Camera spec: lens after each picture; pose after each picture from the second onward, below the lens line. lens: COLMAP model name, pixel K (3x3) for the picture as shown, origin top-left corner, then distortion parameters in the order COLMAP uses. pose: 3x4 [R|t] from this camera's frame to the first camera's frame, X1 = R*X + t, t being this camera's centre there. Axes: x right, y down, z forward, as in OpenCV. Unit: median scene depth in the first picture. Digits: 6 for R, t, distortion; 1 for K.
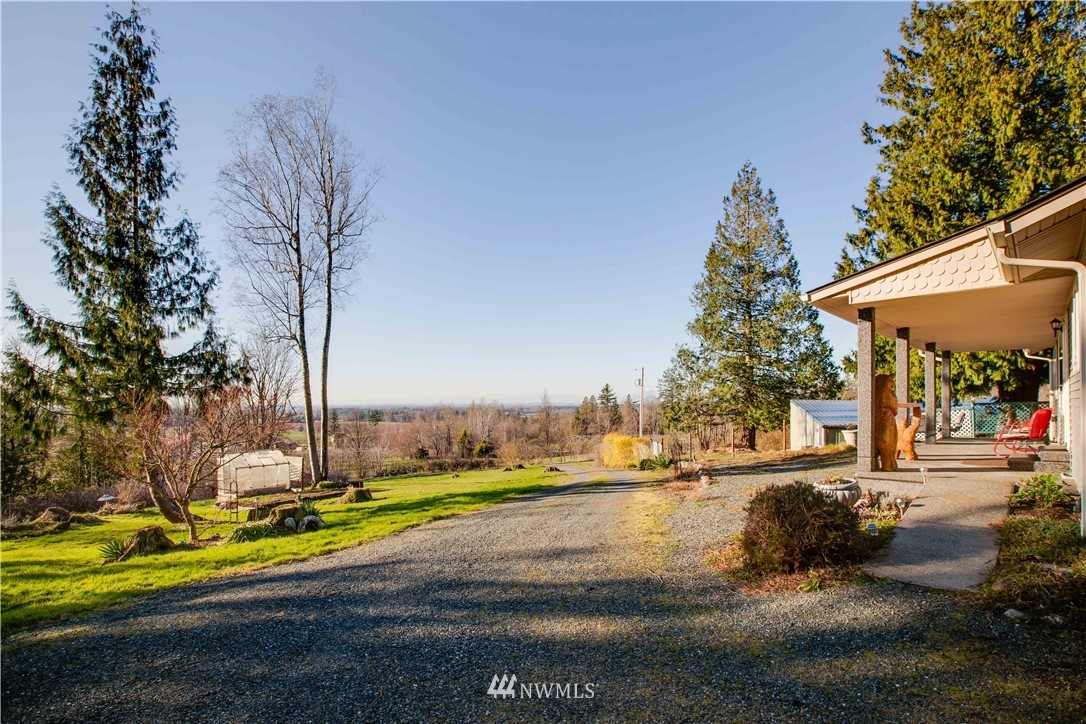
lens RADIAL K [[528.7, 0, 541.0], [0, 528.7, 404.6], [0, 0, 1]] dist [-0.000082, 0.002014]
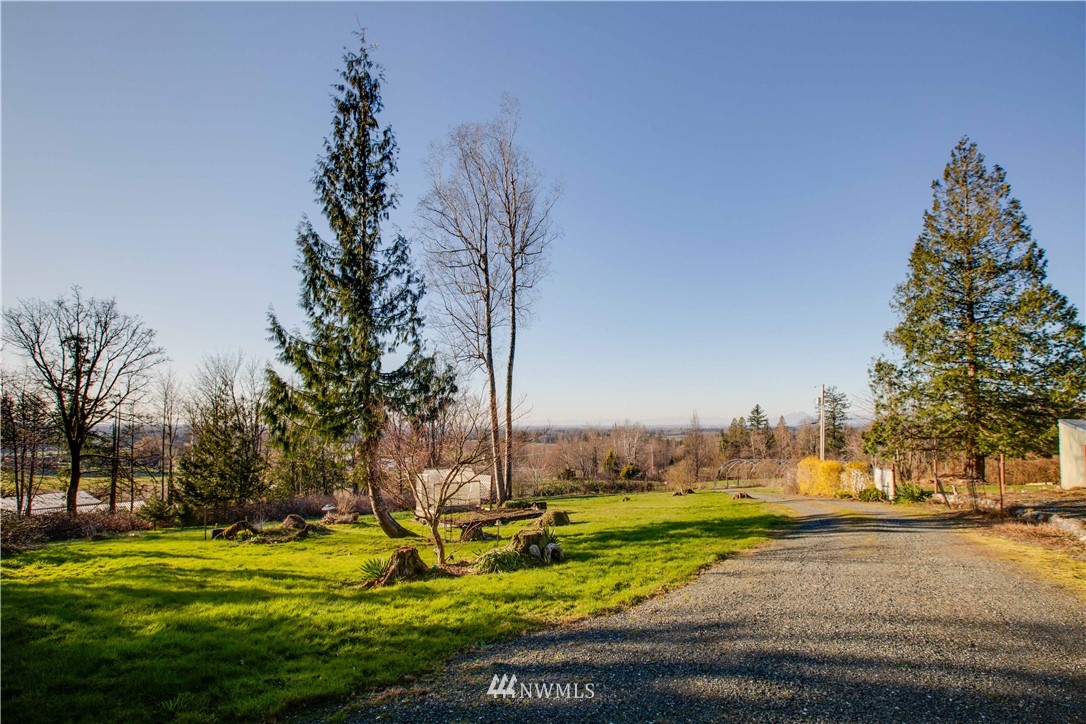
lens RADIAL K [[526.9, 0, 541.5], [0, 526.9, 415.1], [0, 0, 1]] dist [-0.054197, 0.067529]
pose [[0.965780, -0.001172, -0.259362, -0.102969], [-0.004537, 0.999760, -0.021415, 0.006763], [0.259325, 0.021859, 0.965543, 0.065299]]
